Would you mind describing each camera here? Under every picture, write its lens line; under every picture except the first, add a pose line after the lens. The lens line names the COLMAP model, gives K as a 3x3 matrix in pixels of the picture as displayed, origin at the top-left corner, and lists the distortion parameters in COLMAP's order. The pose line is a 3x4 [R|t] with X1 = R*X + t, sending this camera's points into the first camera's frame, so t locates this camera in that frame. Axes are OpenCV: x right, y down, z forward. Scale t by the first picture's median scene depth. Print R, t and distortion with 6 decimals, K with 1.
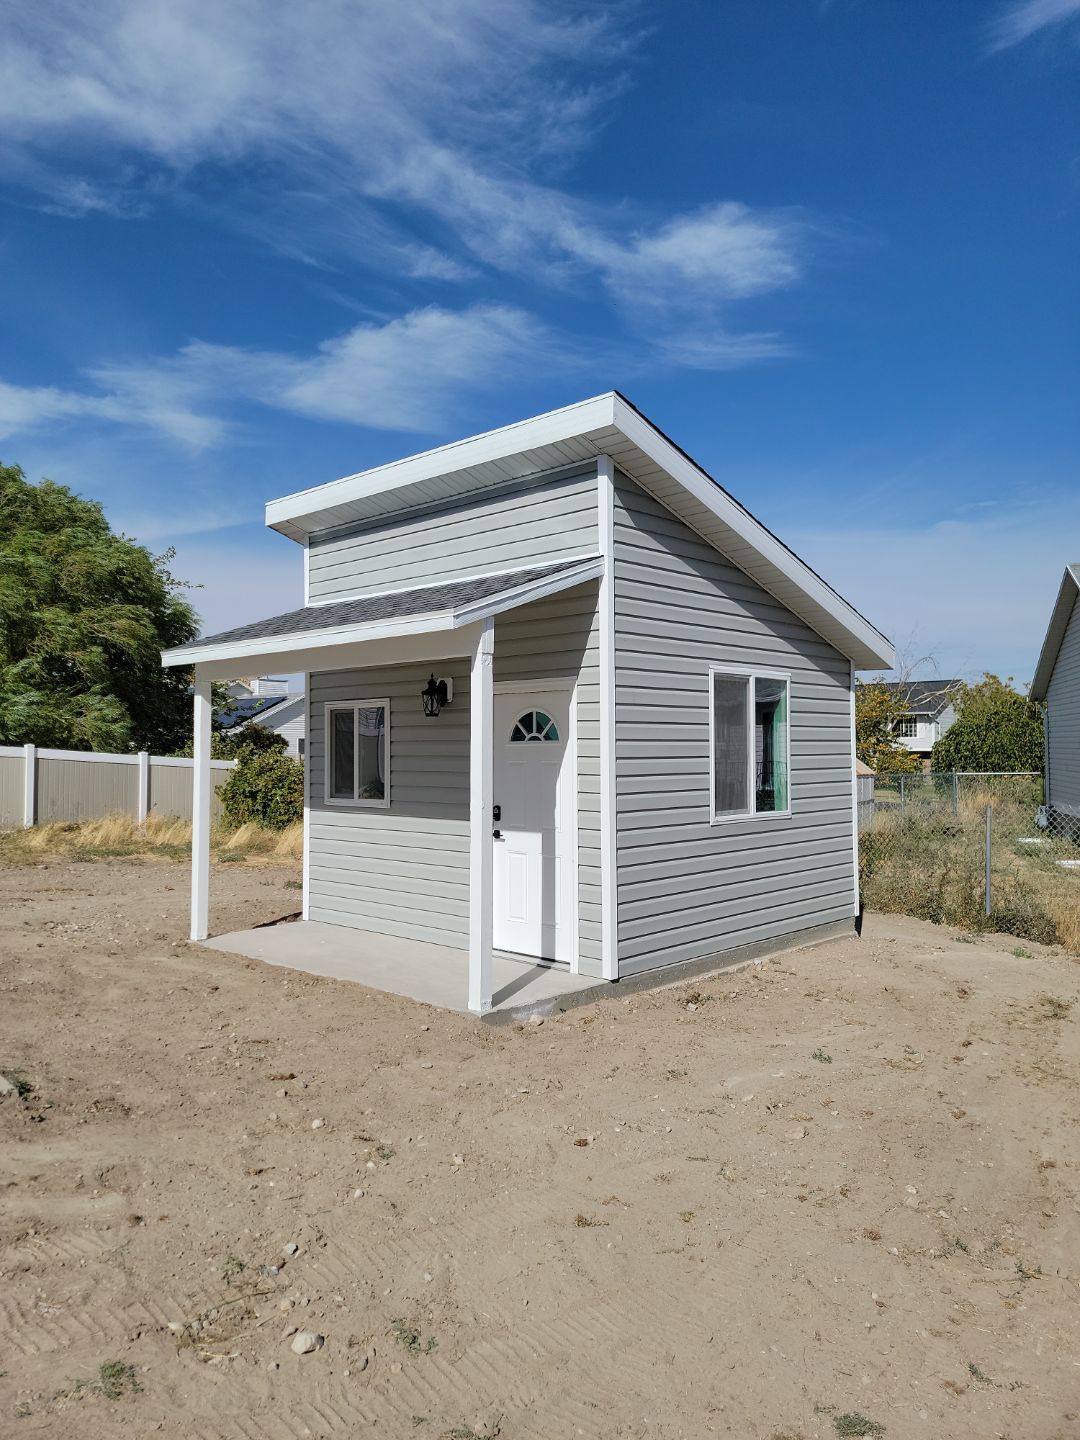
lens RADIAL K [[1012.3, 0, 536.1], [0, 1012.3, 719.3], [0, 0, 1]] dist [0.039474, -0.003467]
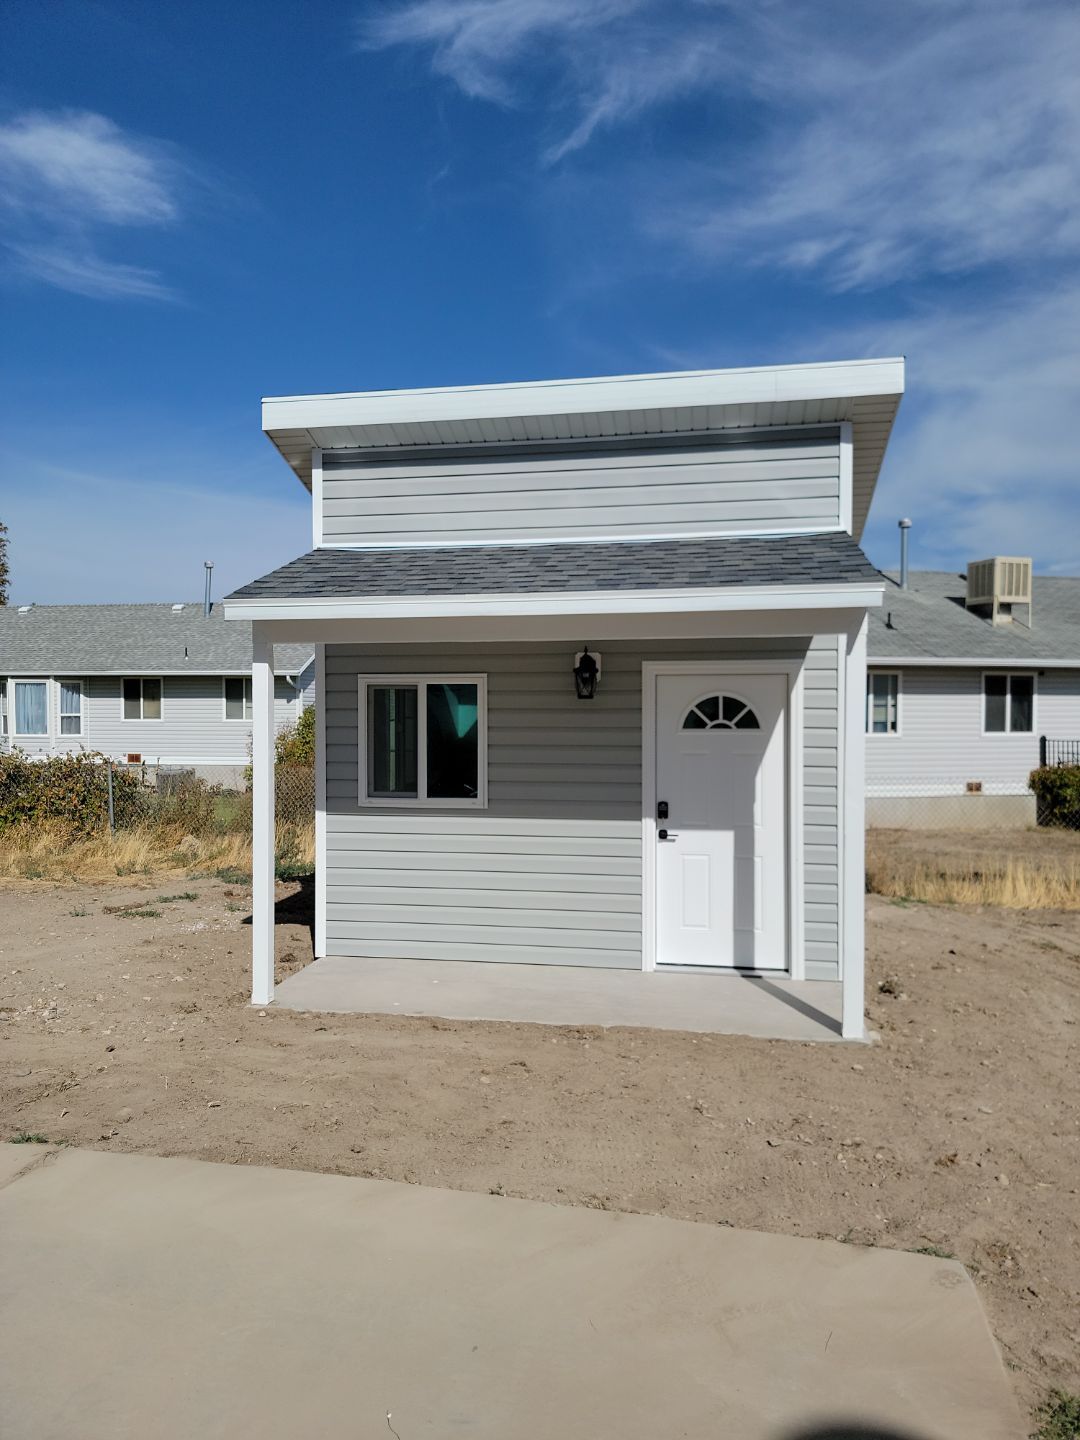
lens RADIAL K [[1012.3, 0, 540.0], [0, 1012.3, 733.2], [0, 0, 1]] dist [0.039474, -0.003467]
pose [[0.840193, -0.005335, 0.542262, -0.611733], [-0.019495, 0.999008, 0.040035, -0.007194], [-0.541937, -0.044208, 0.839255, 0.327320]]
